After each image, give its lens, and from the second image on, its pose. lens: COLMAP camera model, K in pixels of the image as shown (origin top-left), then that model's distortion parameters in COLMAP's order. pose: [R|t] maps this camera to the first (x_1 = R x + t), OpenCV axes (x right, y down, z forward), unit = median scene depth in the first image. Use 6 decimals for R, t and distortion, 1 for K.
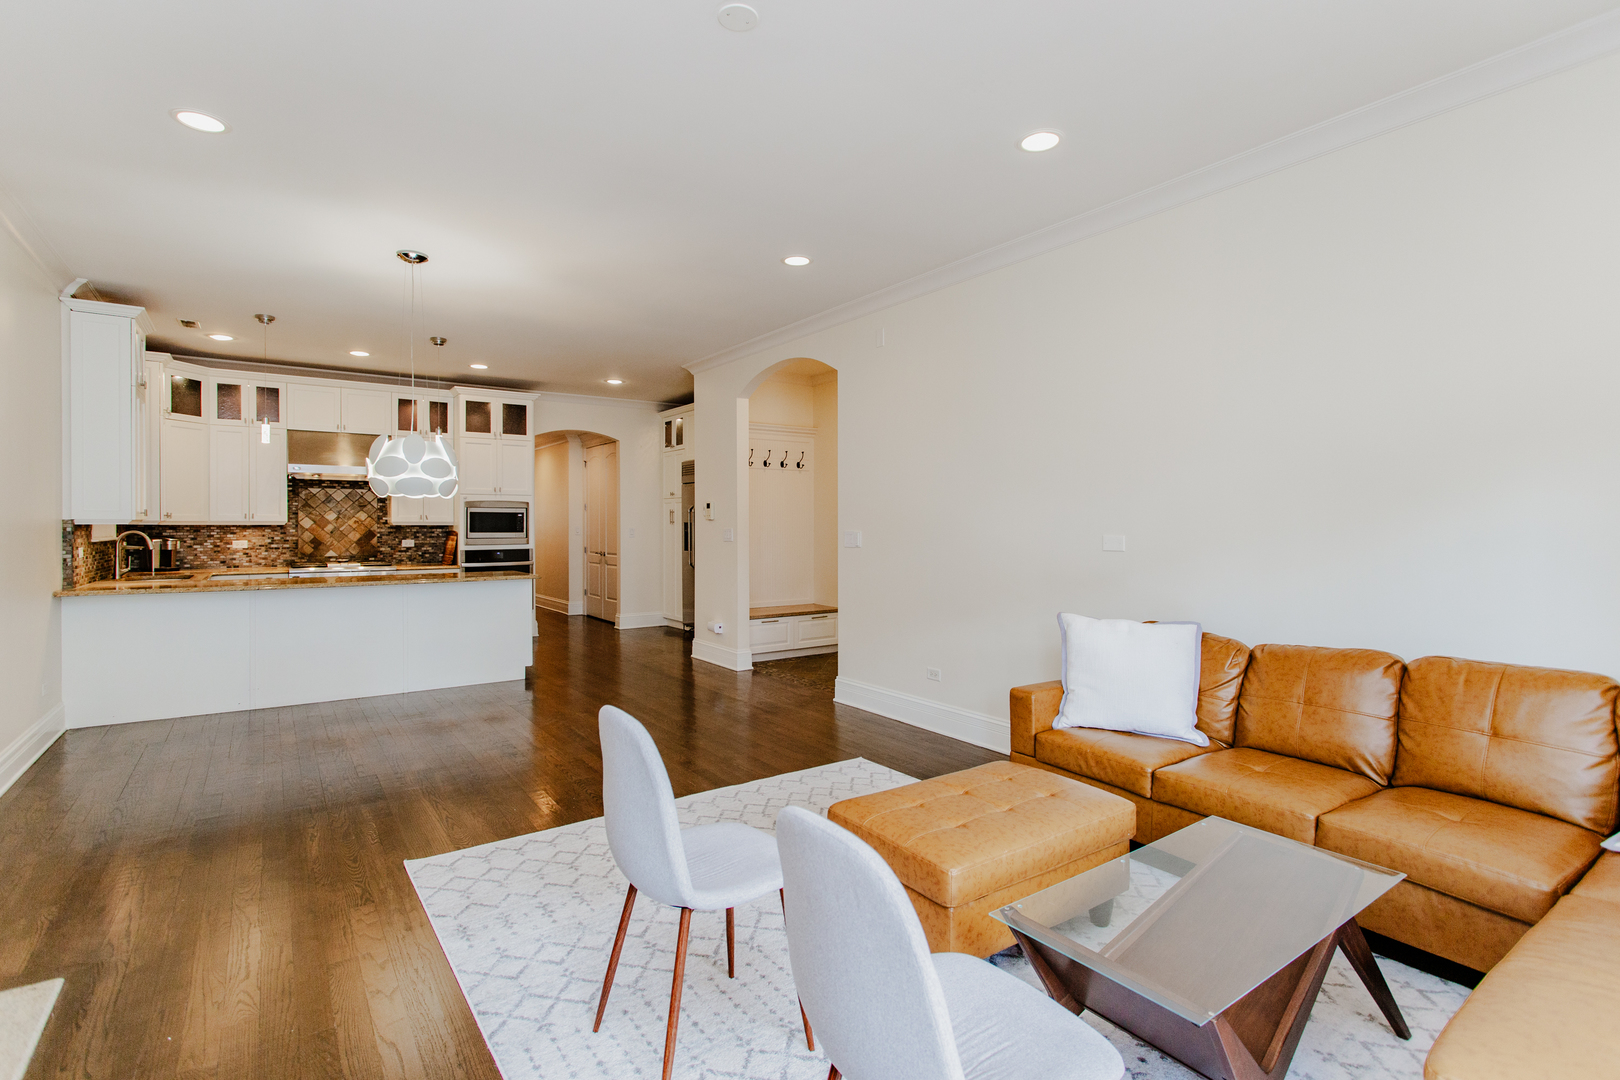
lens RADIAL K [[777.0, 0, 806.2], [0, 777.0, 527.4], [0, 0, 1]] dist [0.000644, 0.010548]
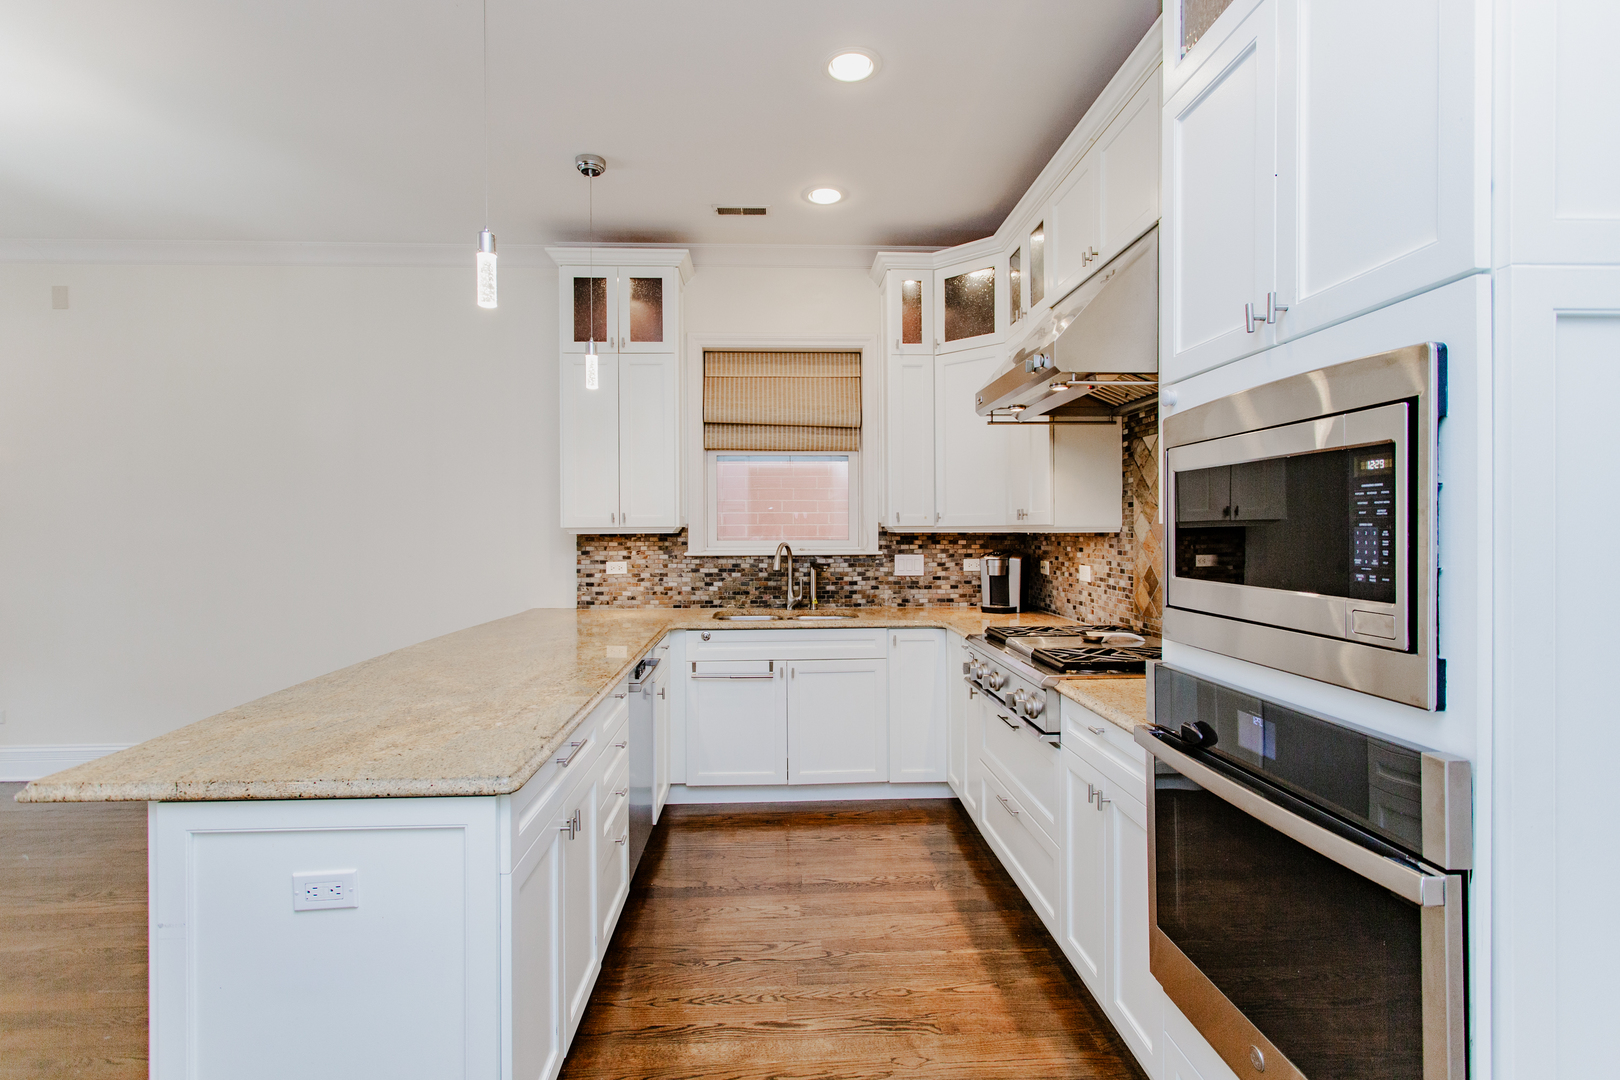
lens RADIAL K [[771.5, 0, 811.1], [0, 771.5, 534.8], [0, 0, 1]] dist [-0.002820, -0.000386]
pose [[-0.529315, 0.008155, -0.848386, -0.228267], [0.002191, 0.999964, 0.008245, -0.005867], [0.848422, 0.002505, -0.529314, 1.049959]]
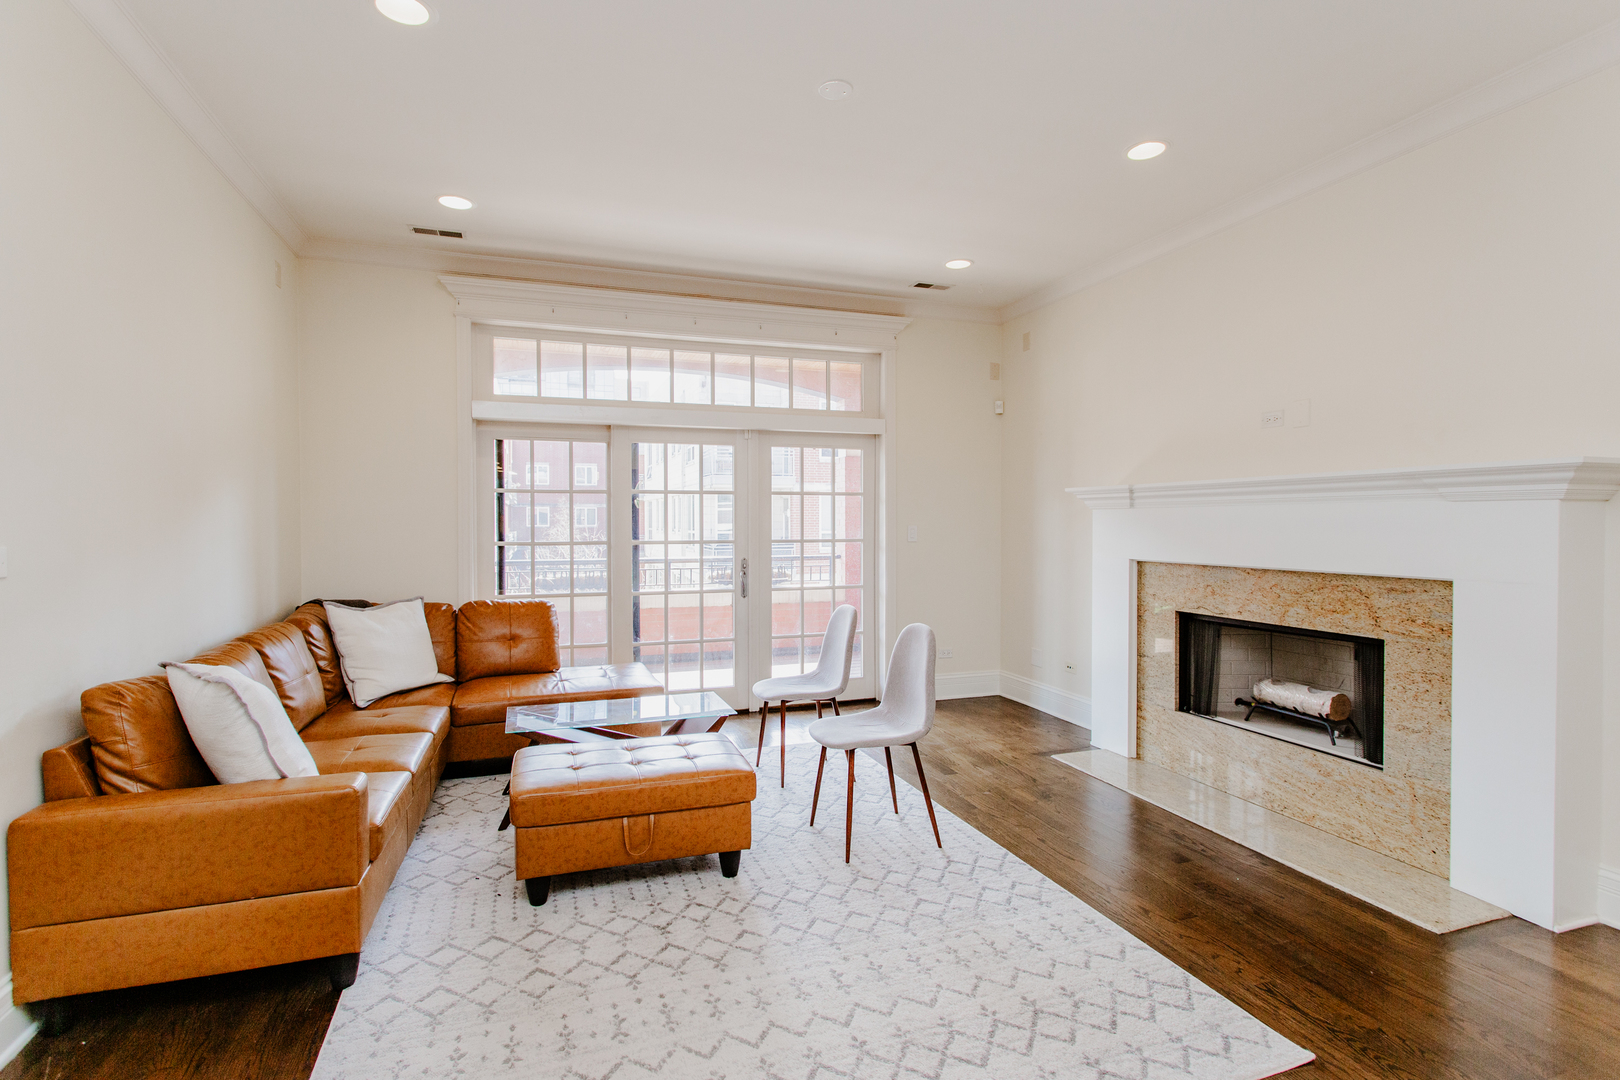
lens RADIAL K [[790.6, 0, 810.0], [0, 790.6, 540.0], [0, 0, 1]] dist [-0.000603, -0.000005]
pose [[-0.962742, -0.004219, 0.270388, -0.111356], [0.003233, 0.999627, 0.027111, -0.003525], [-0.270402, 0.026975, -0.962369, 0.649994]]
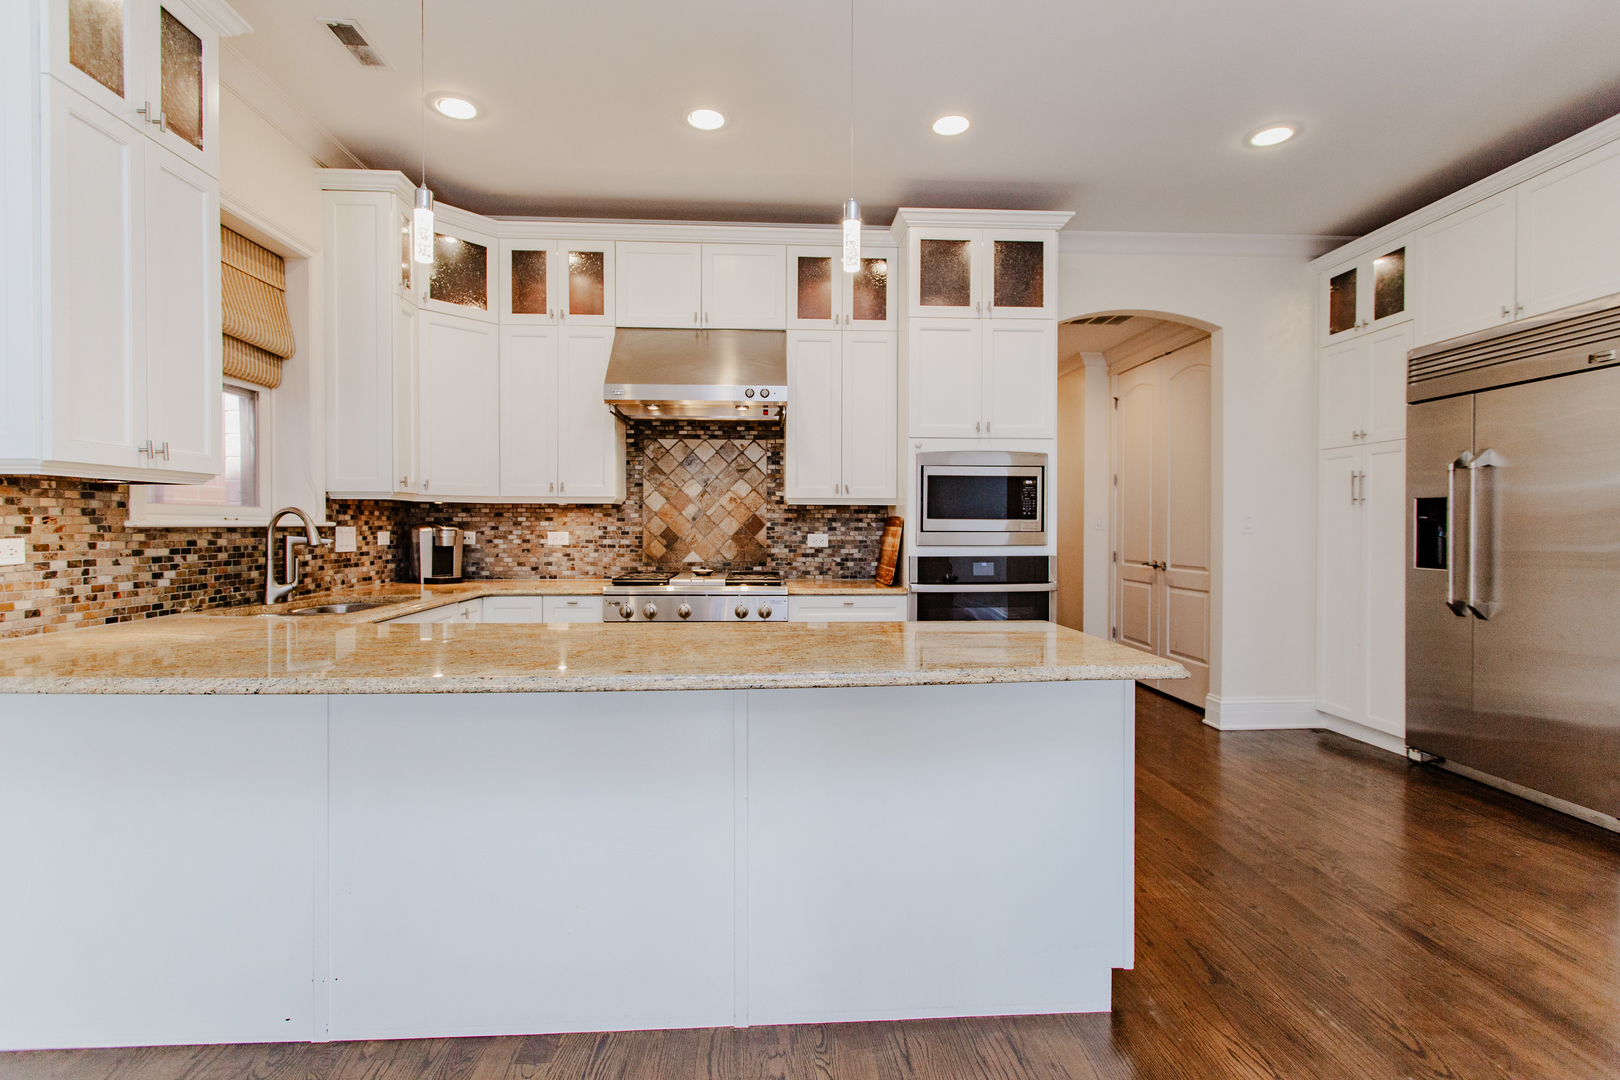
lens RADIAL K [[772.9, 0, 805.8], [0, 772.9, 532.5], [0, 0, 1]] dist [0.001851, 0.000540]
pose [[0.851237, 0.006664, -0.524740, -0.256394], [-0.003643, 0.999970, 0.006790, 0.012063], [0.524769, -0.003868, 0.851236, 0.578014]]
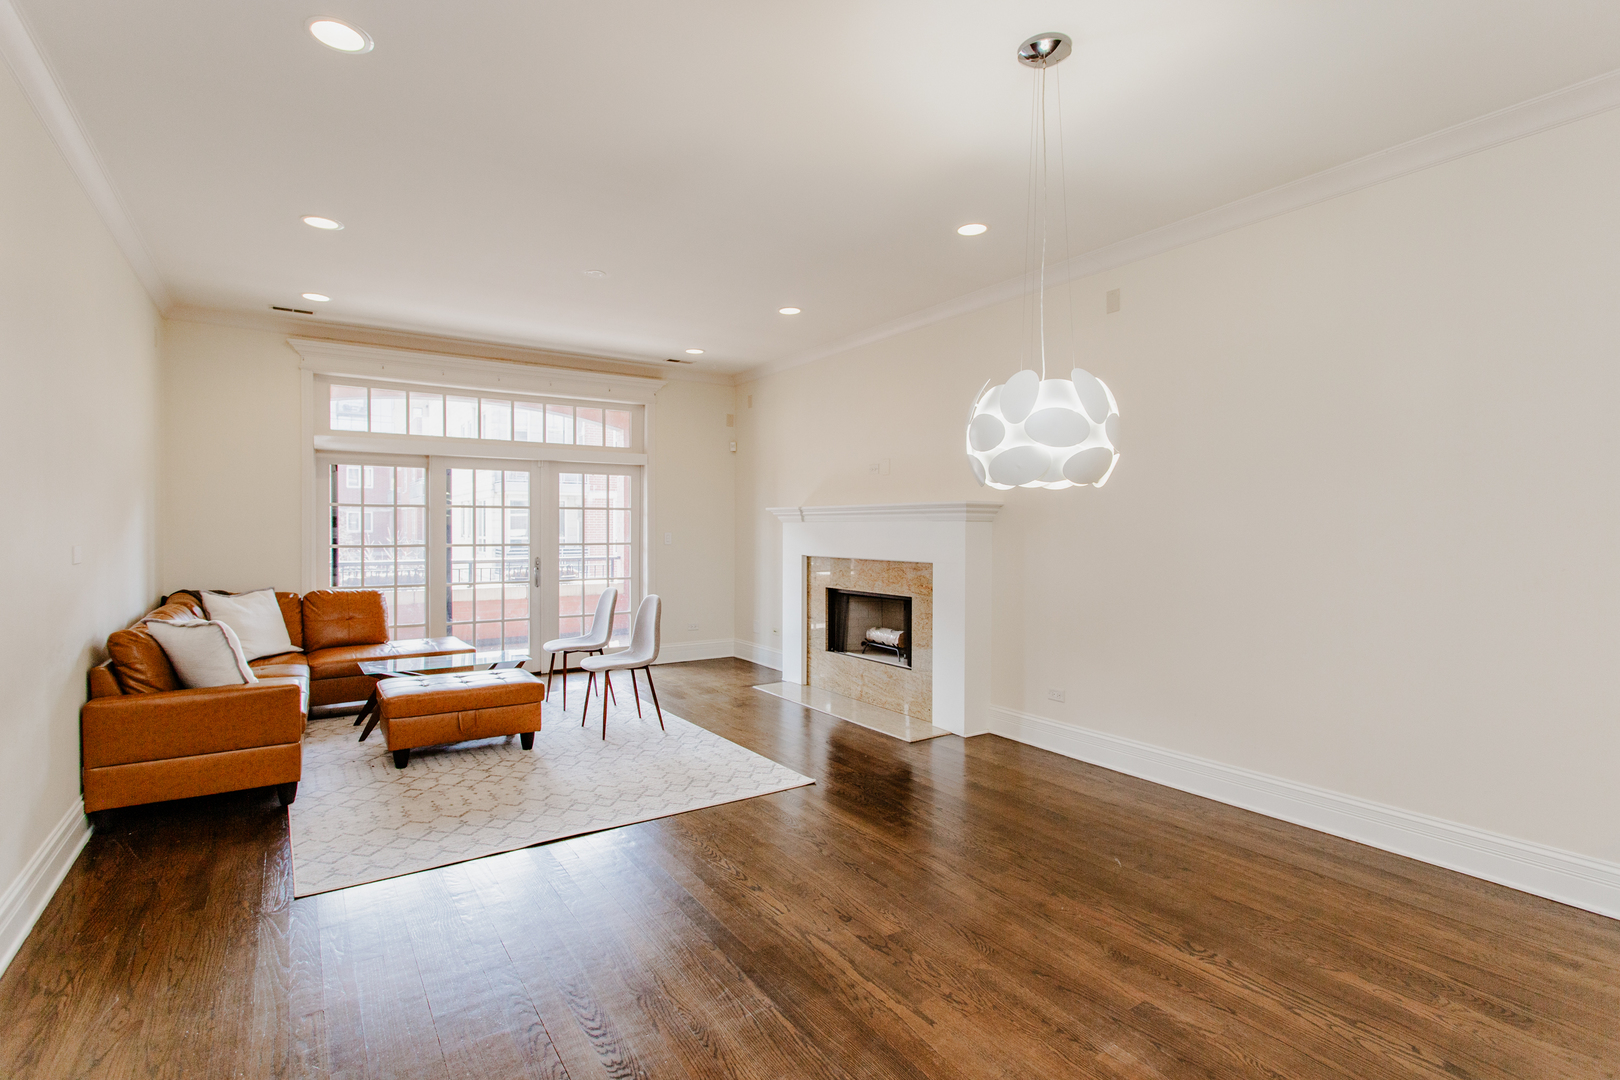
lens RADIAL K [[772.9, 0, 805.8], [0, 772.9, 532.5], [0, 0, 1]] dist [0.001851, 0.000540]
pose [[-0.999748, -0.001483, 0.022401, -0.199646], [-0.001268, 0.999953, 0.009632, -0.006712], [-0.022415, 0.009601, -0.999703, 0.887517]]
